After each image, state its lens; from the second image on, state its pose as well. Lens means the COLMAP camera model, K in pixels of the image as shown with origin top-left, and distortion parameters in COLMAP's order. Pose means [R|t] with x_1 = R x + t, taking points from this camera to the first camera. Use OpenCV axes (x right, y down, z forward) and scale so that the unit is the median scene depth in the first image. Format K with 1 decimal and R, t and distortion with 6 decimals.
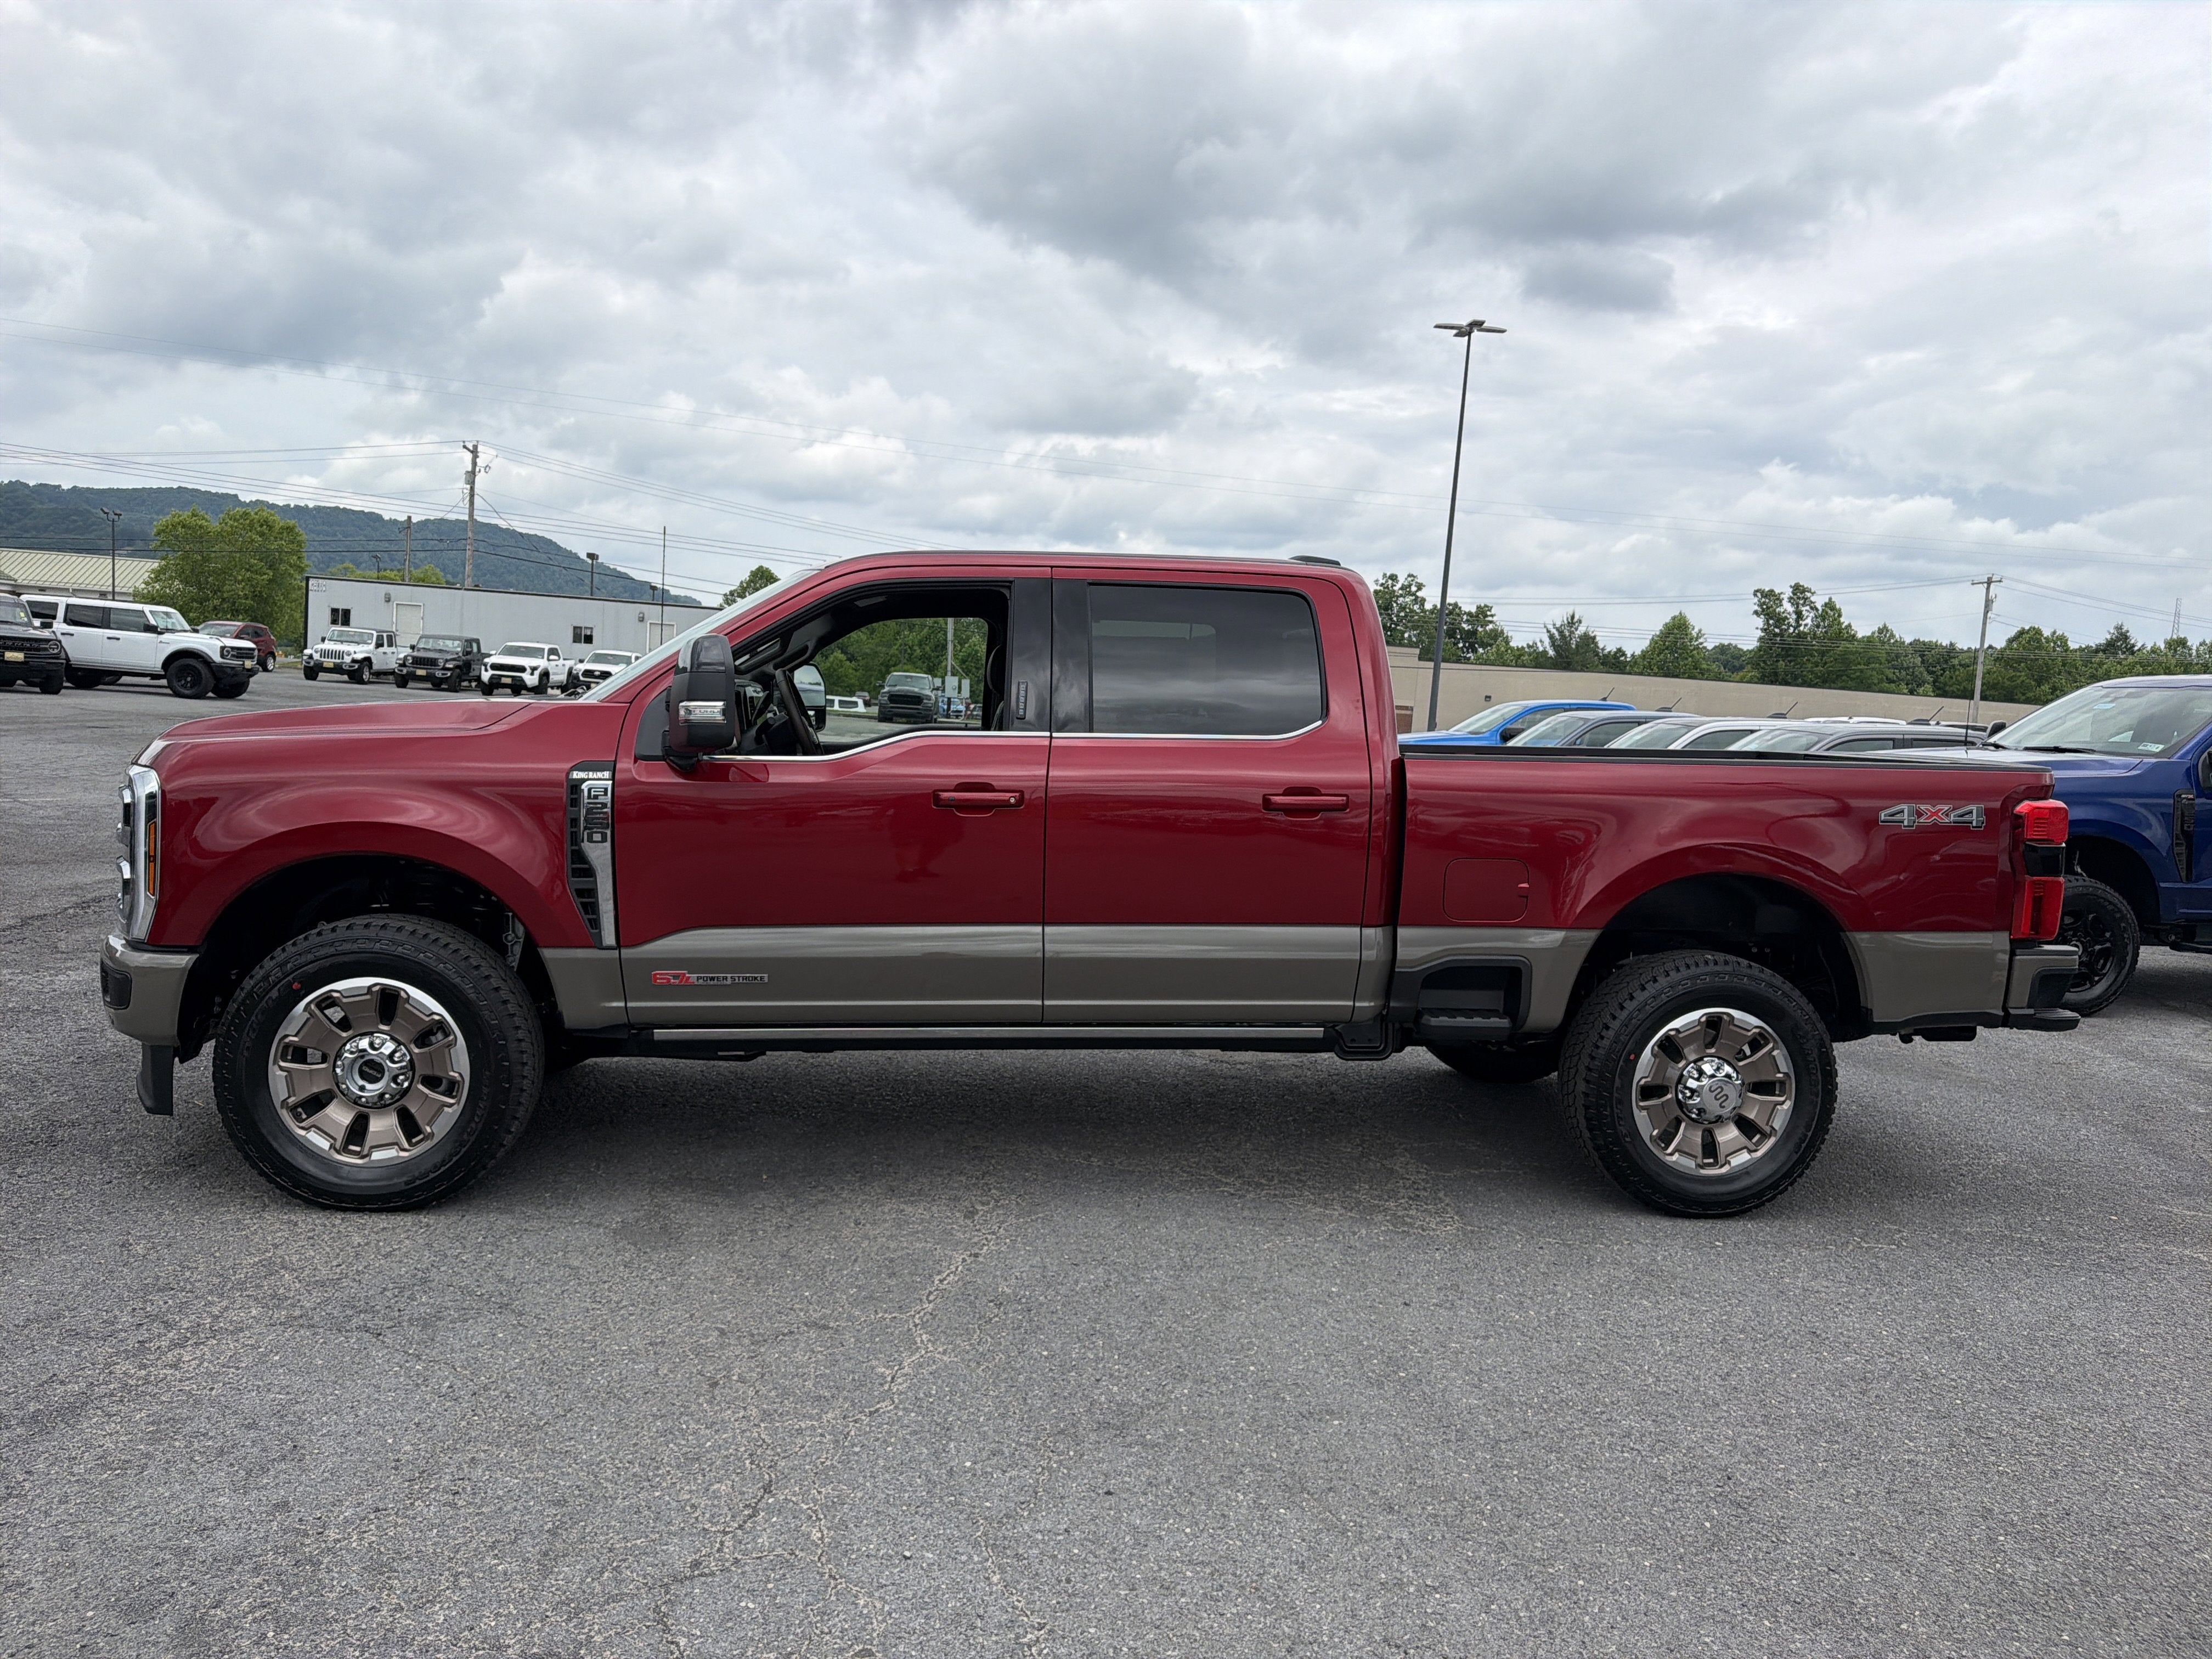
lens RADIAL K [[1562.6, 0, 1104.4], [0, 1562.6, 800.5], [0, 0, 1]] dist [0.027625, -0.039829]
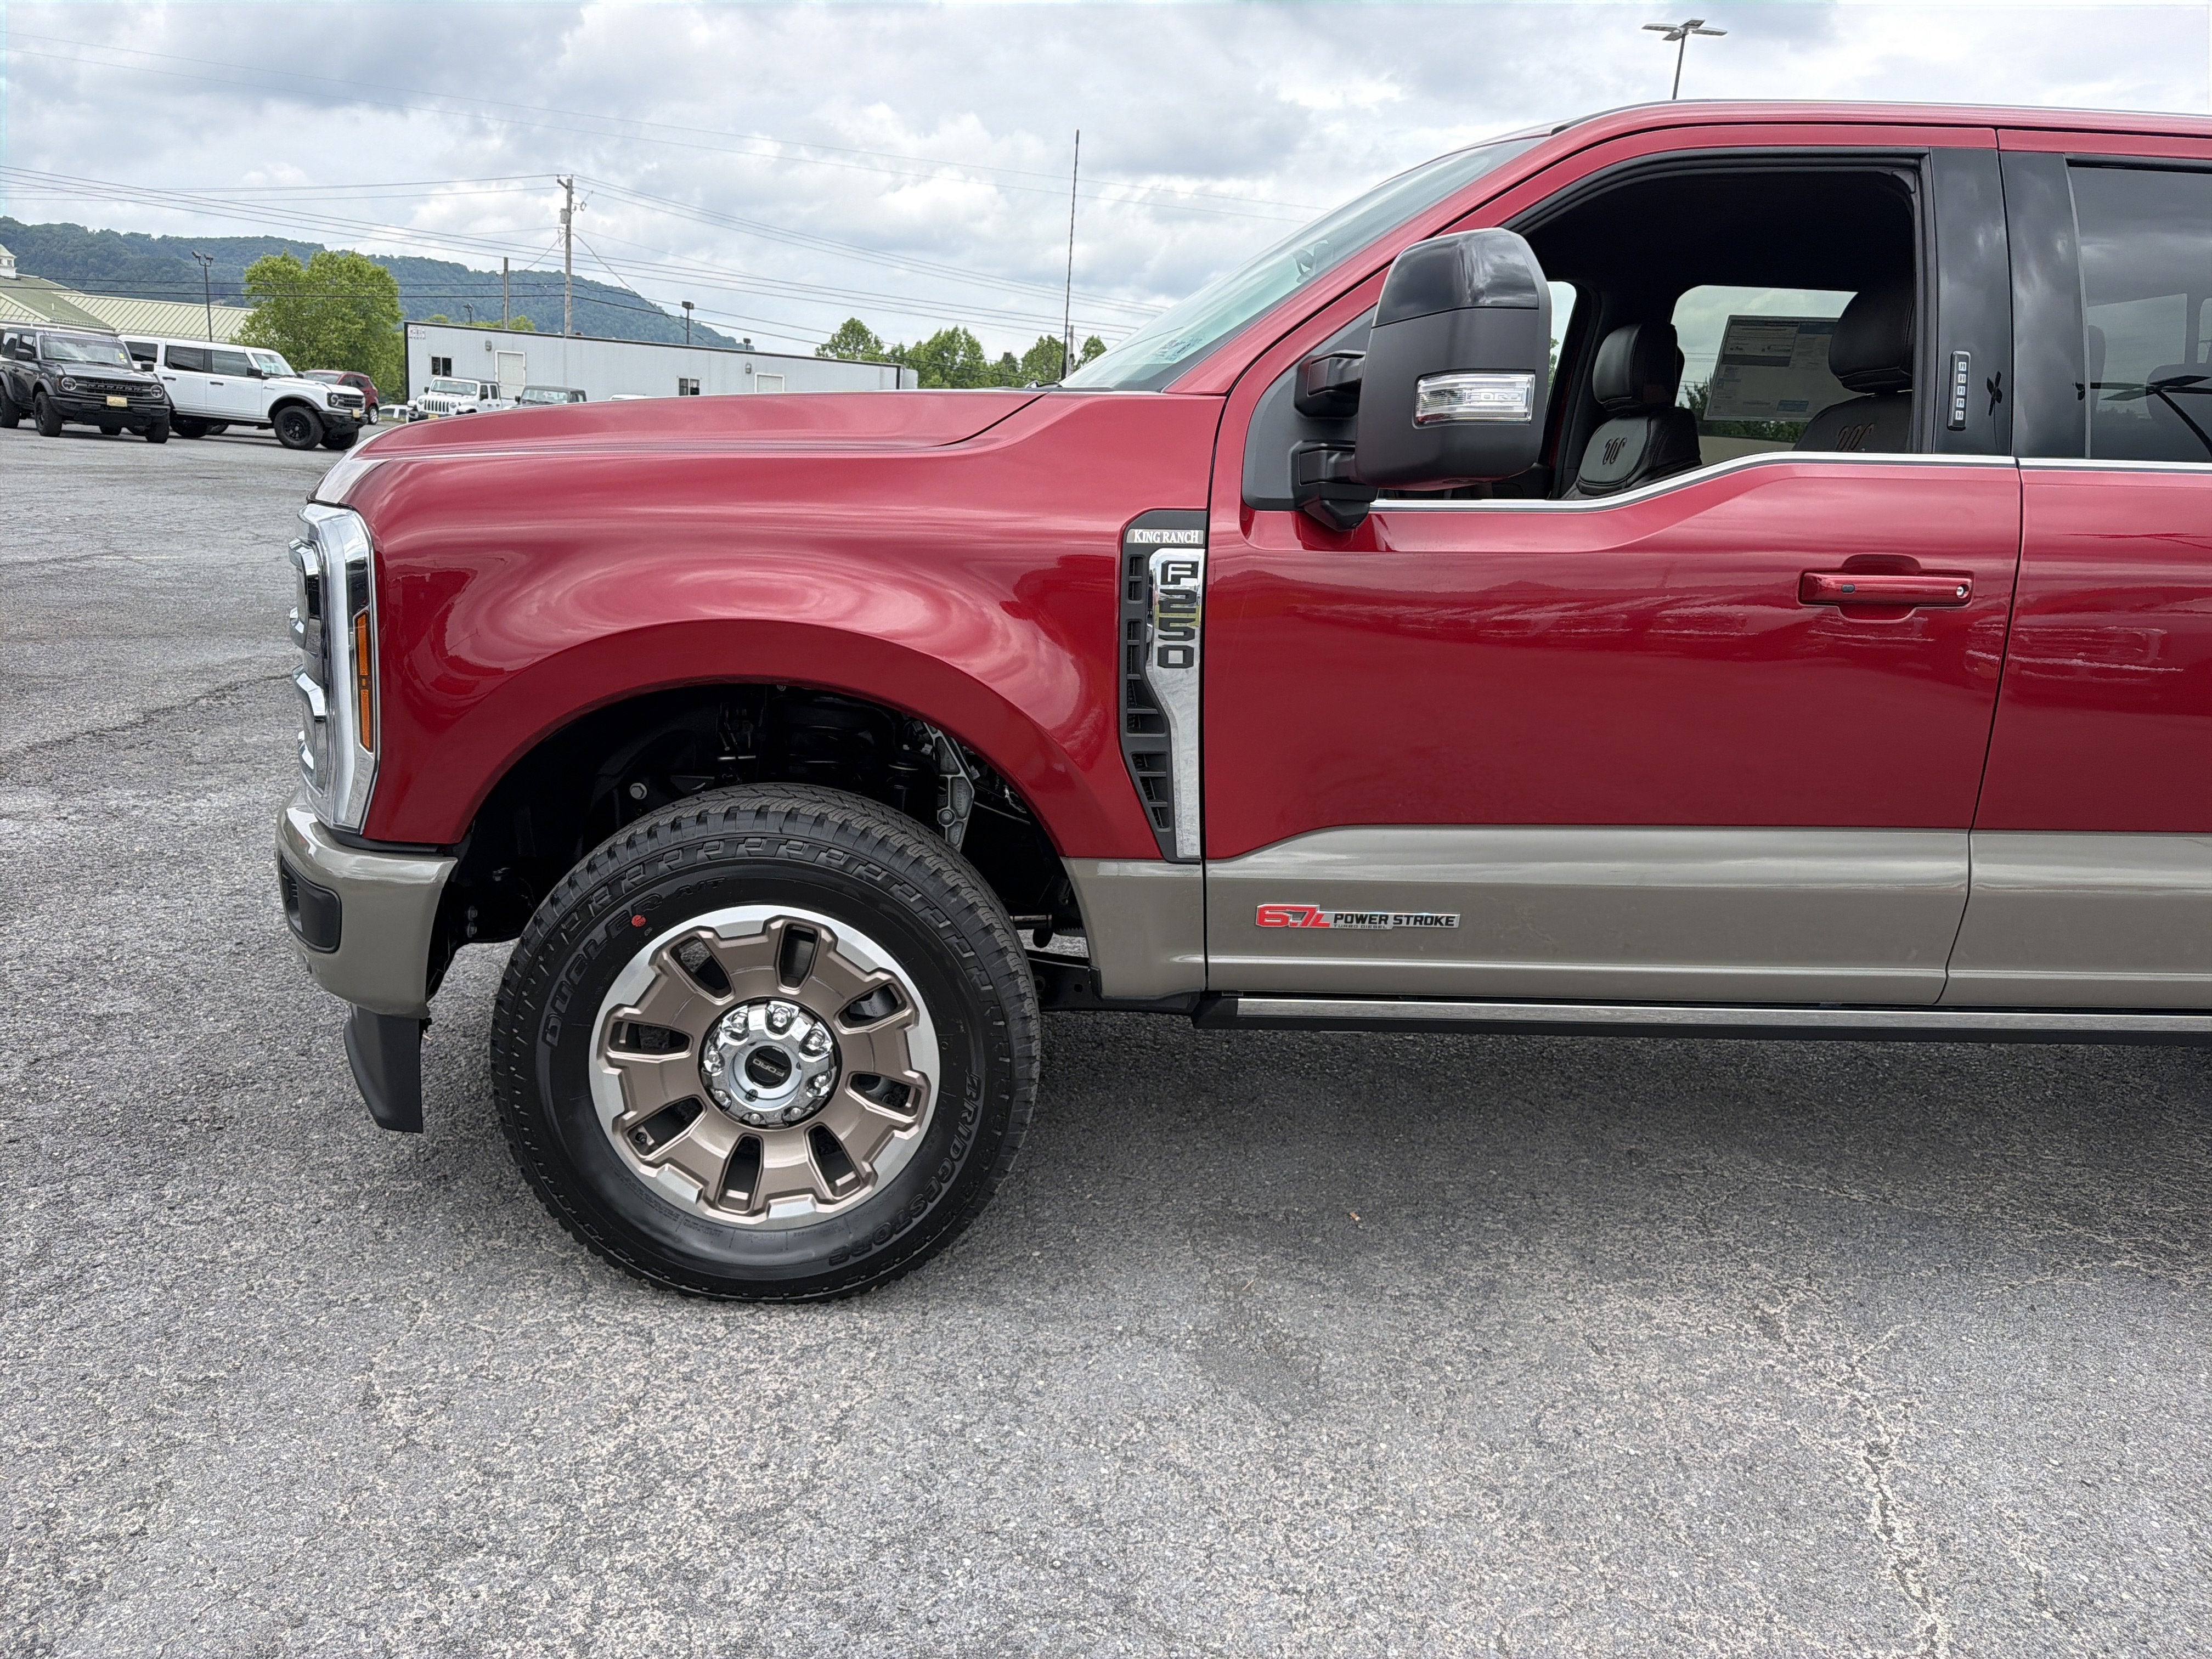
lens RADIAL K [[1562.6, 0, 1102.6], [0, 1562.6, 796.5], [0, 0, 1]] dist [0.027625, -0.039829]
pose [[0.998263, 0.019635, -0.055538, -0.069504], [-0.011392, 0.989364, 0.145016, -0.001193], [0.057795, -0.144132, 0.987869, 0.102468]]
